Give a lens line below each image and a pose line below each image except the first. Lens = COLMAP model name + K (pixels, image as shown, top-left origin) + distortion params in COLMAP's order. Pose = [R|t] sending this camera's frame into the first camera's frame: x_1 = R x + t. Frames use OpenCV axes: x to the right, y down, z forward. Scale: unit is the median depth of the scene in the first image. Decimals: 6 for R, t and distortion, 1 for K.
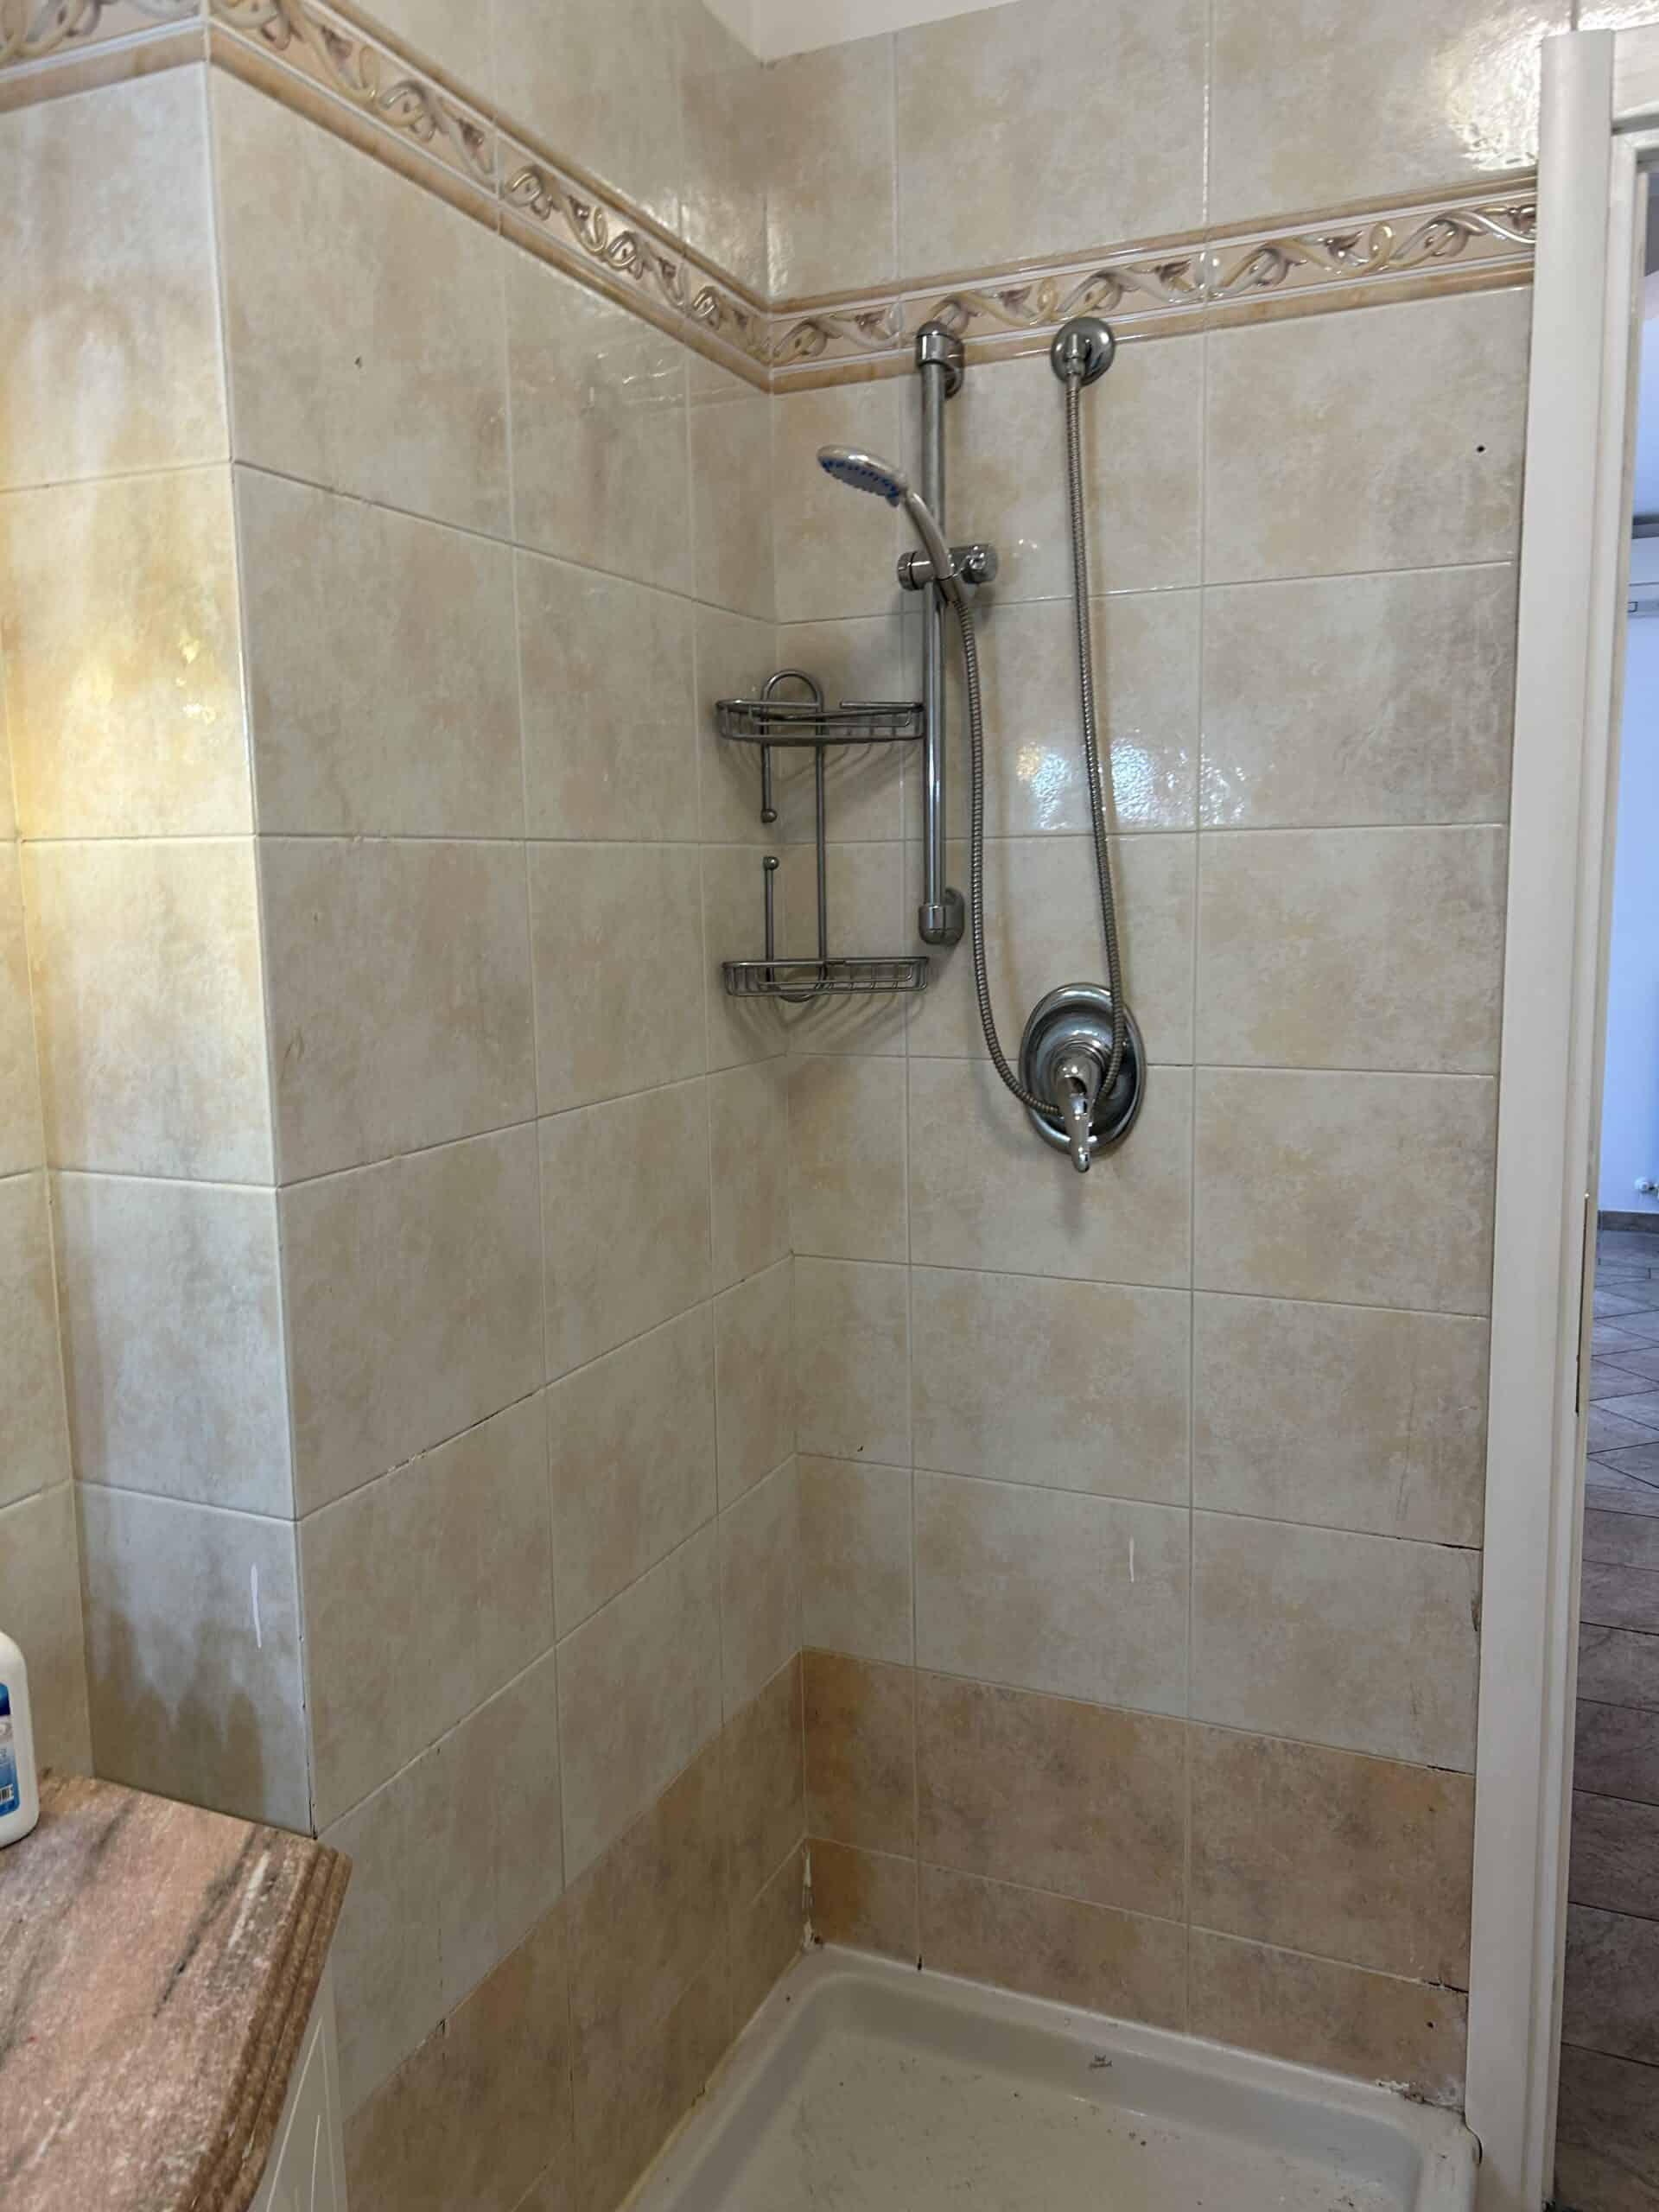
lens RADIAL K [[1664.5, 0, 830.0], [0, 1664.5, 1094.6], [0, 0, 1]] dist [0.049159, -0.049506]
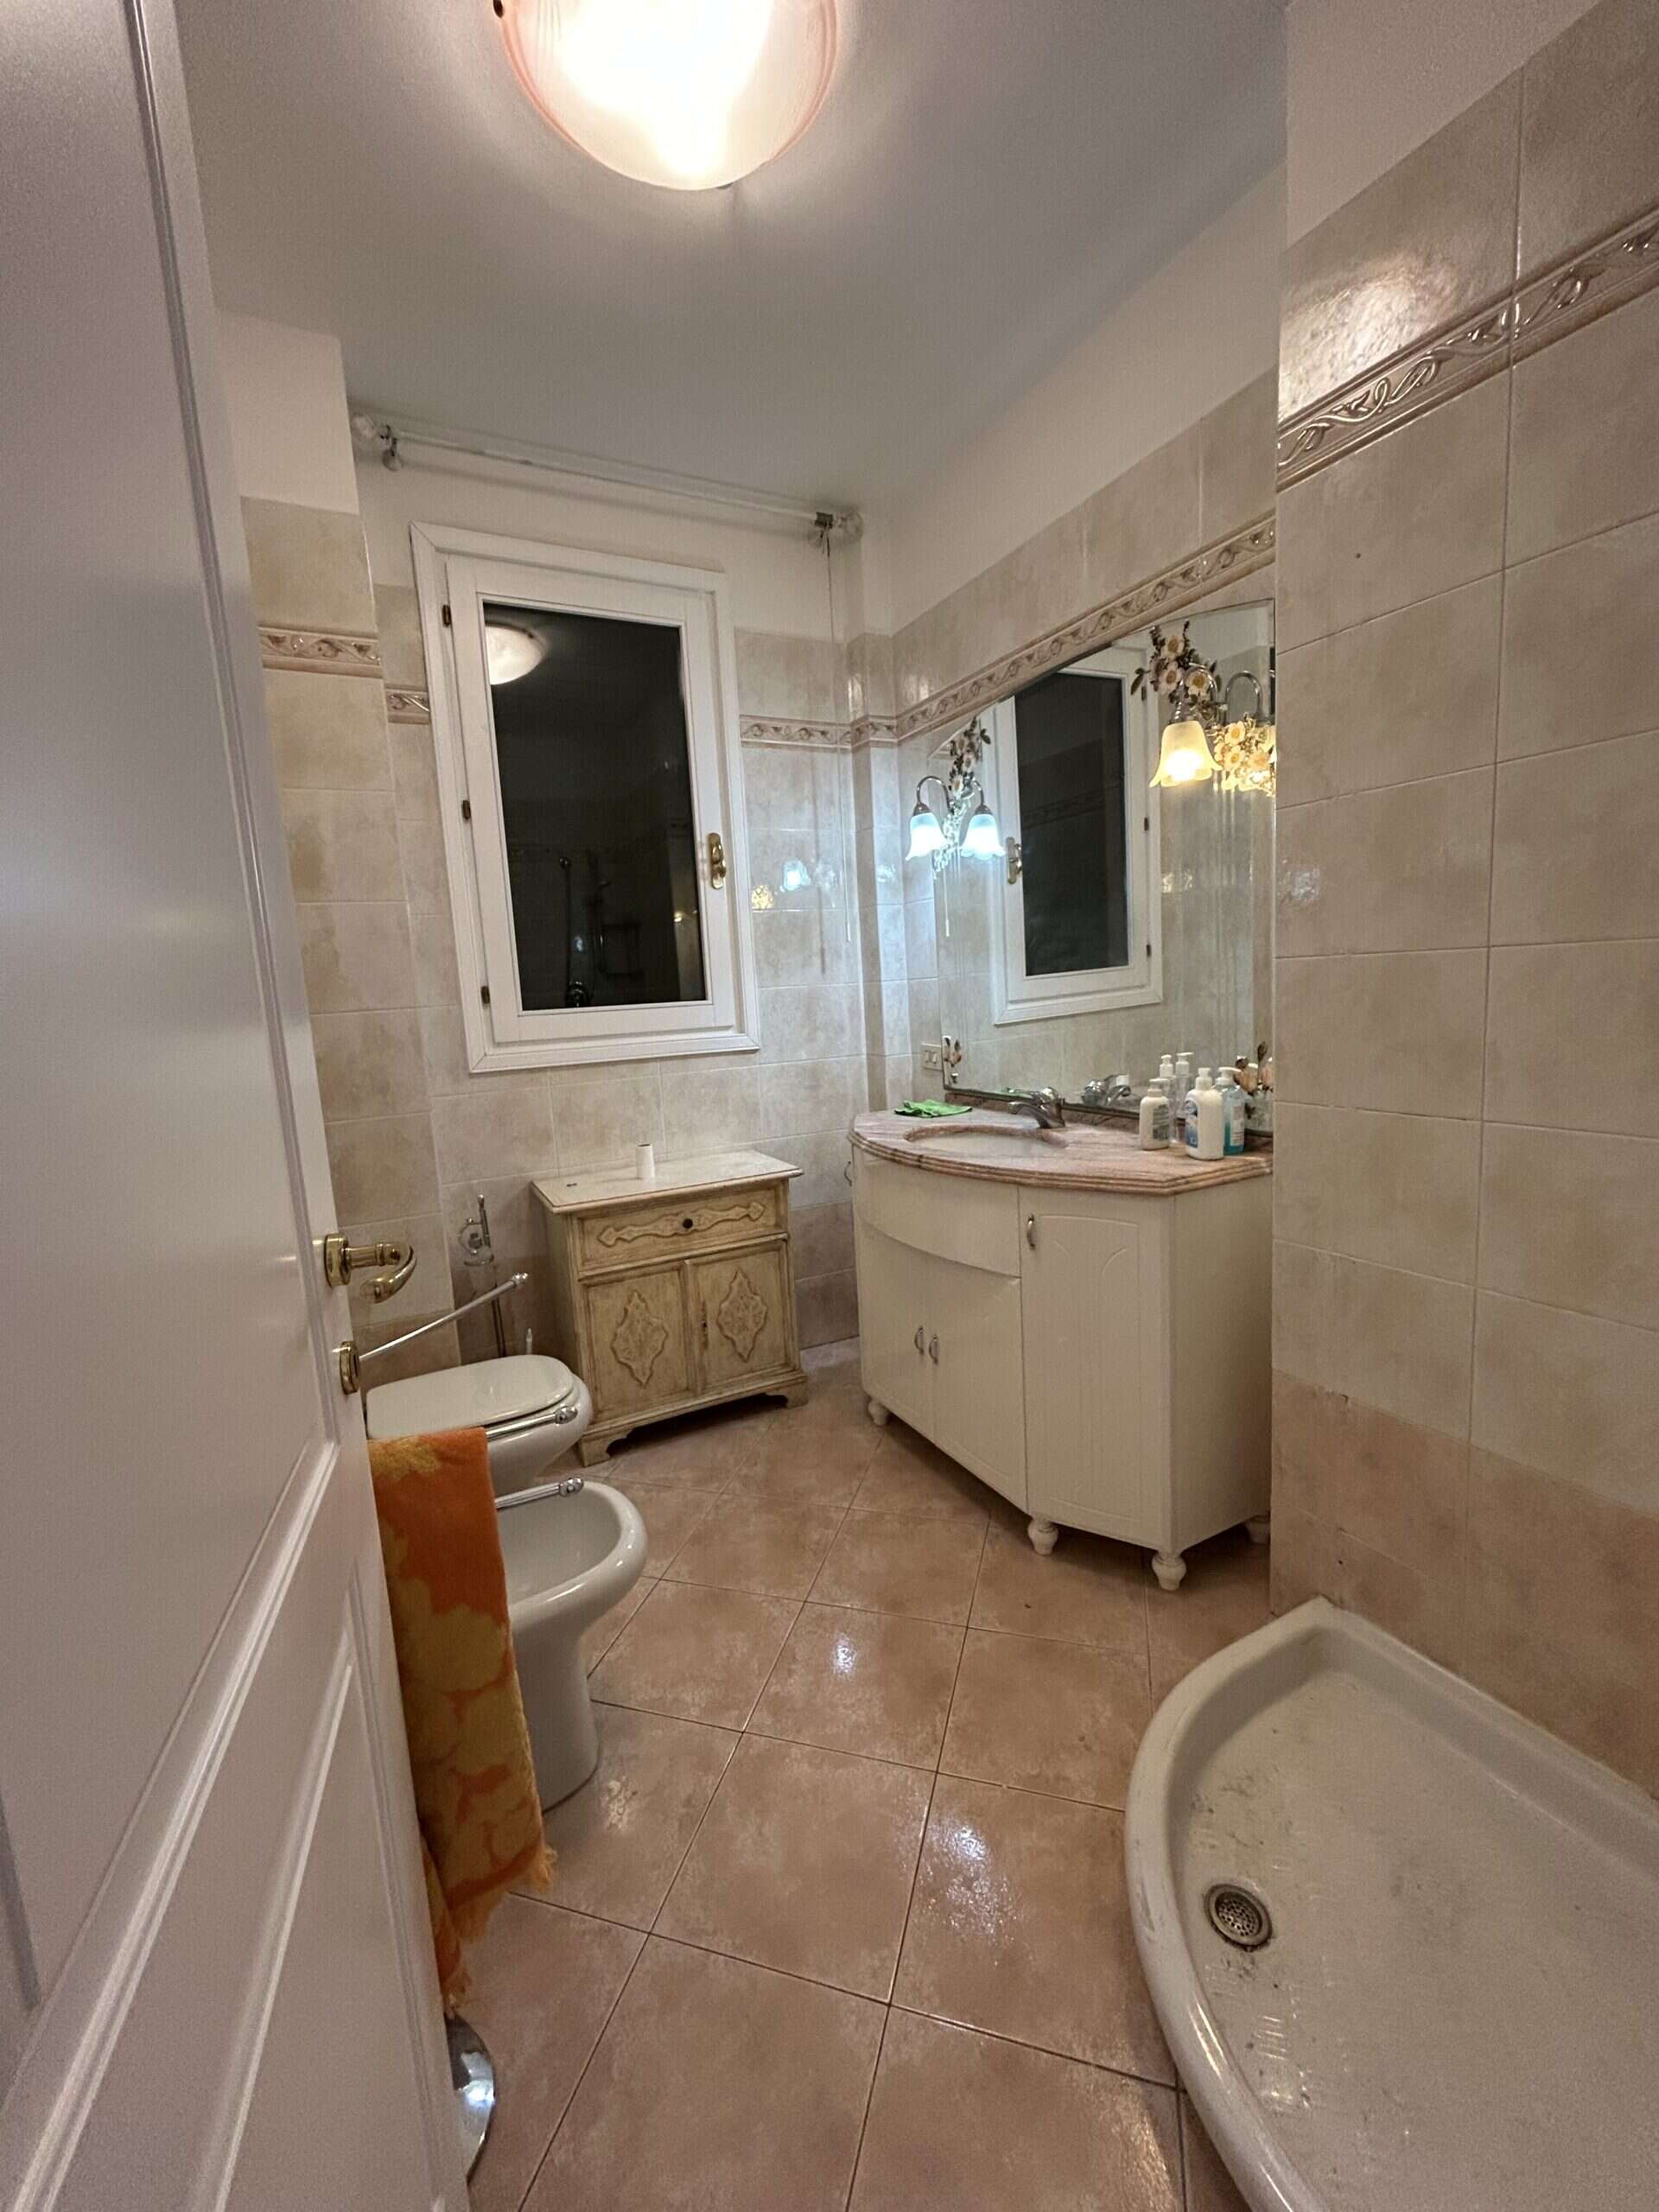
lens RADIAL K [[892.8, 0, 827.5], [0, 892.8, 1096.0], [0, 0, 1]] dist [-0.002026, 0.000161]
pose [[-0.613379, 0.158209, -0.773780, 1.050506], [-0.037093, 0.972879, 0.228321, -0.021548], [0.788917, 0.168749, -0.590875, 1.235640]]
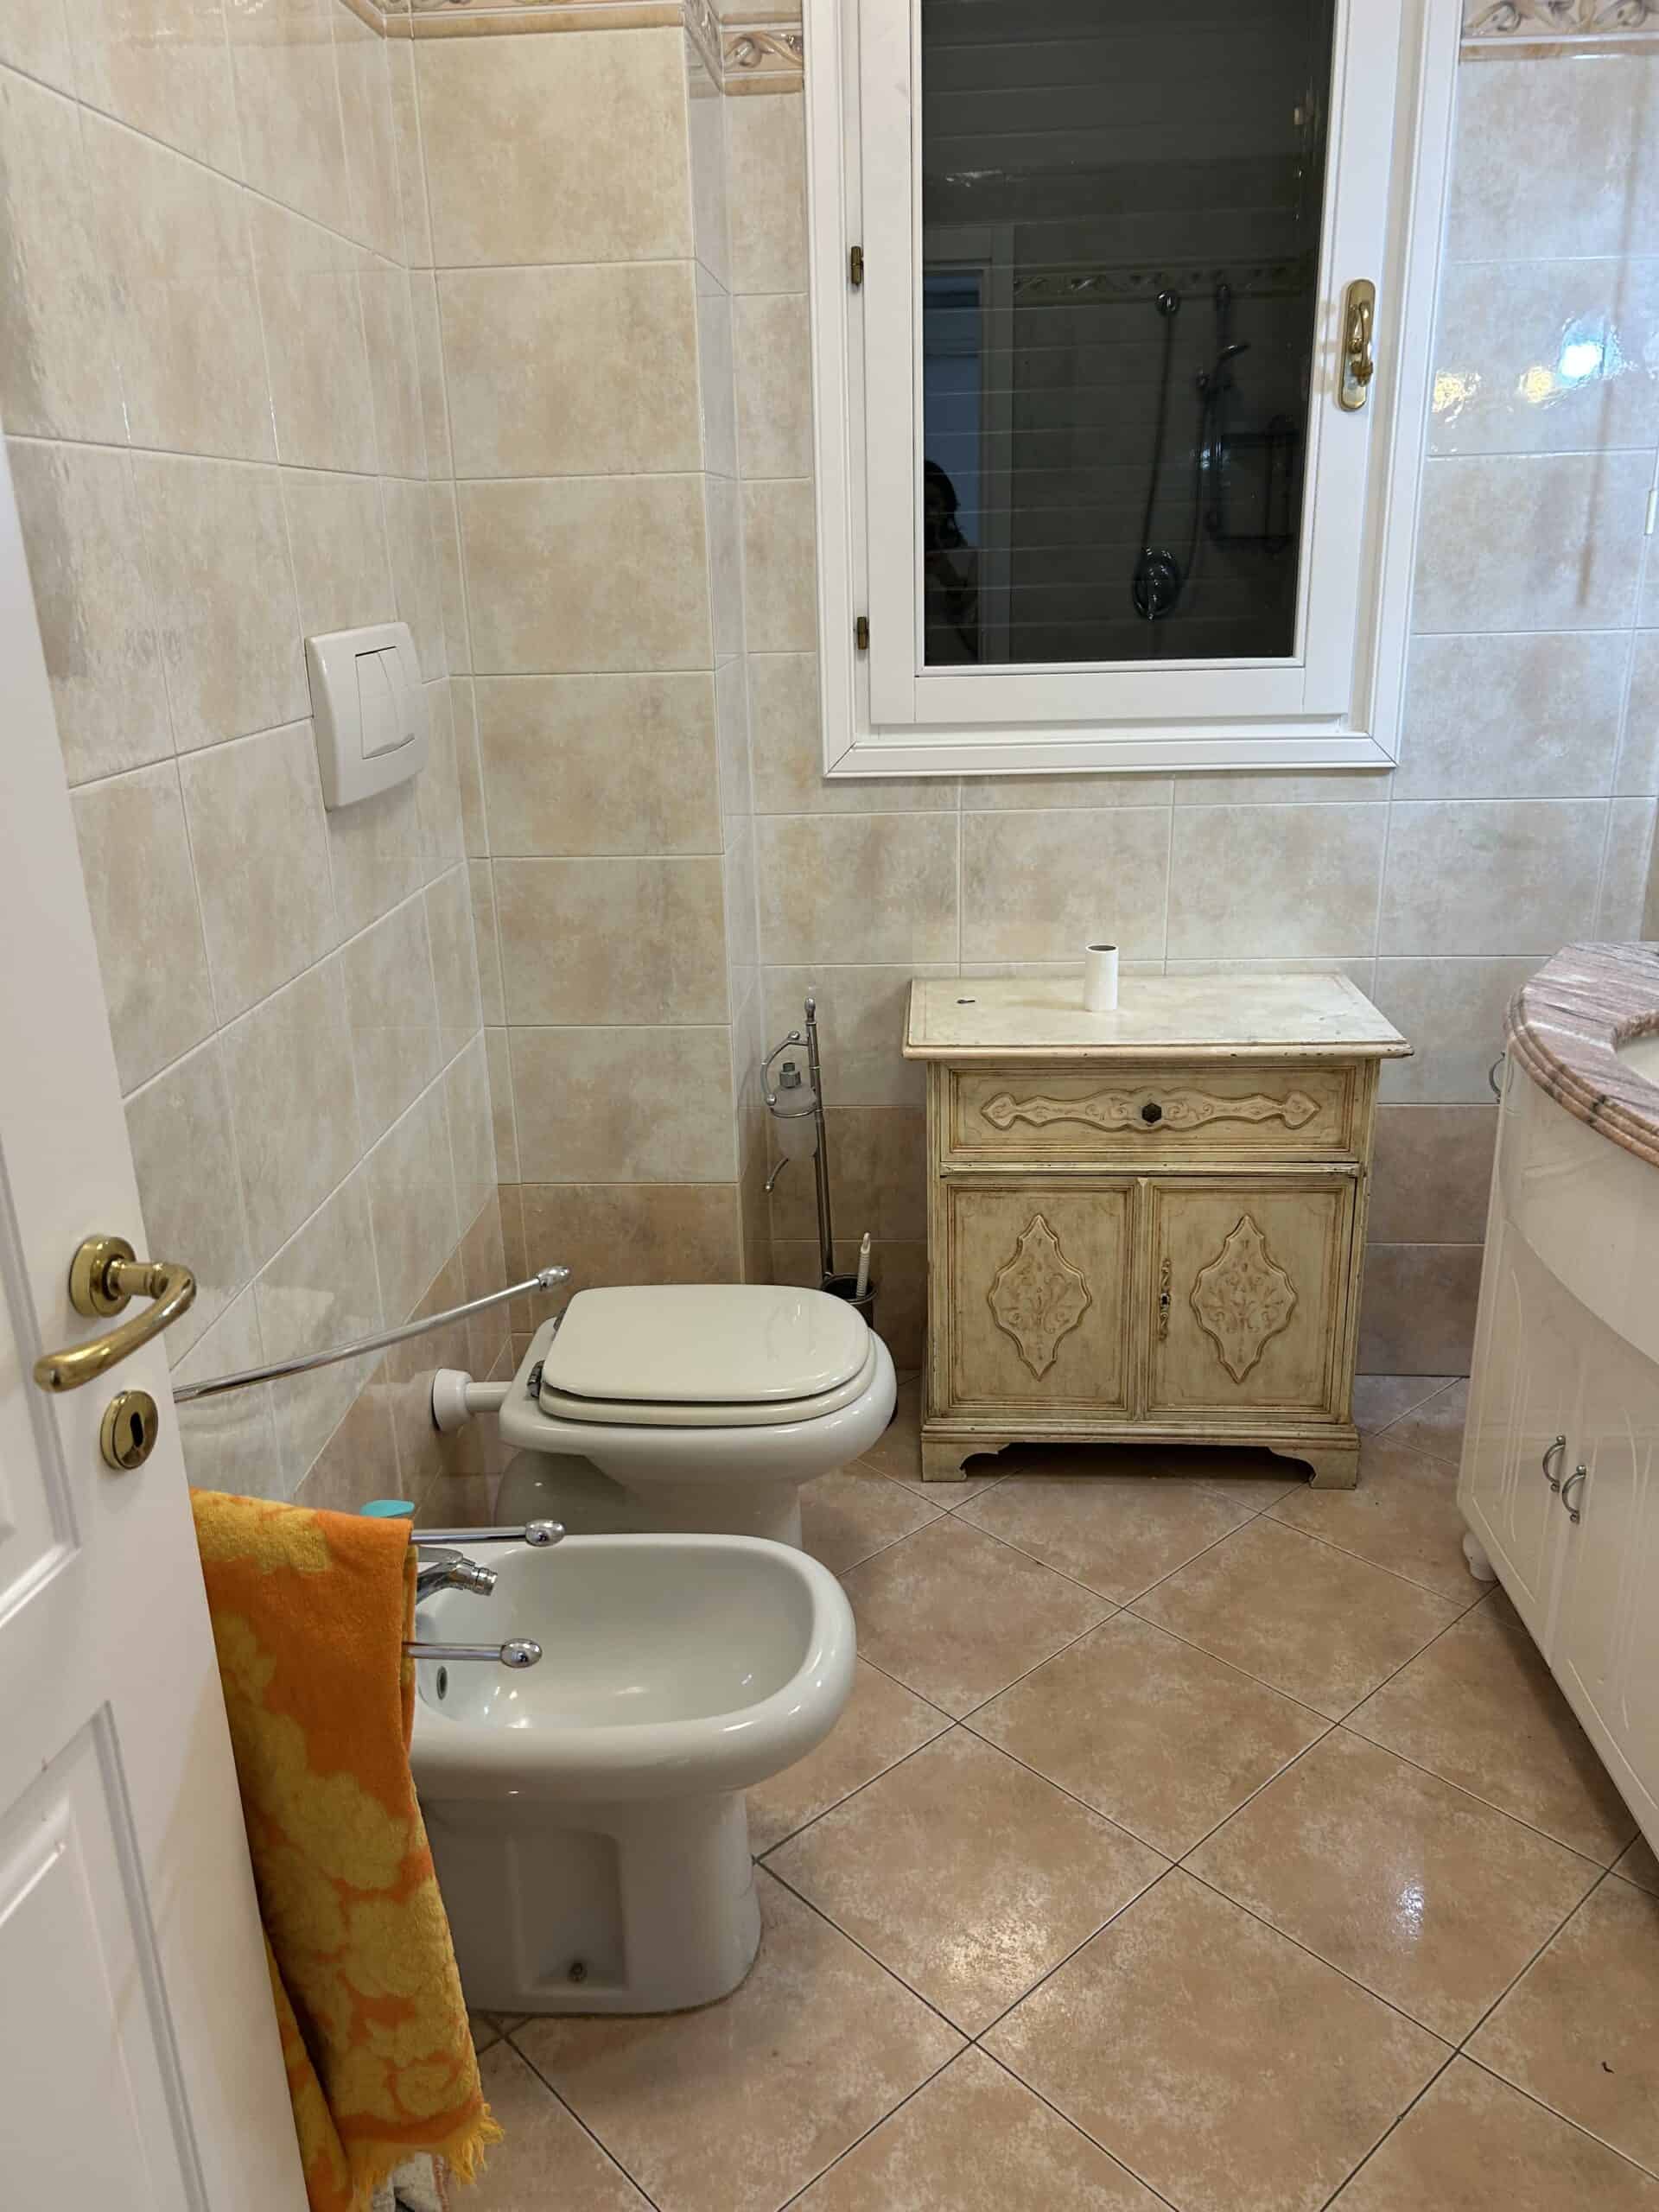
lens RADIAL K [[1664.5, 0, 819.6], [0, 1664.5, 1095.5], [0, 0, 1]] dist [0.049159, -0.049506]
pose [[-0.929077, 0.162753, -0.332156, 0.753548], [-0.001076, 0.896800, 0.442435, -0.155080], [0.369885, 0.411413, -0.833021, 1.327929]]
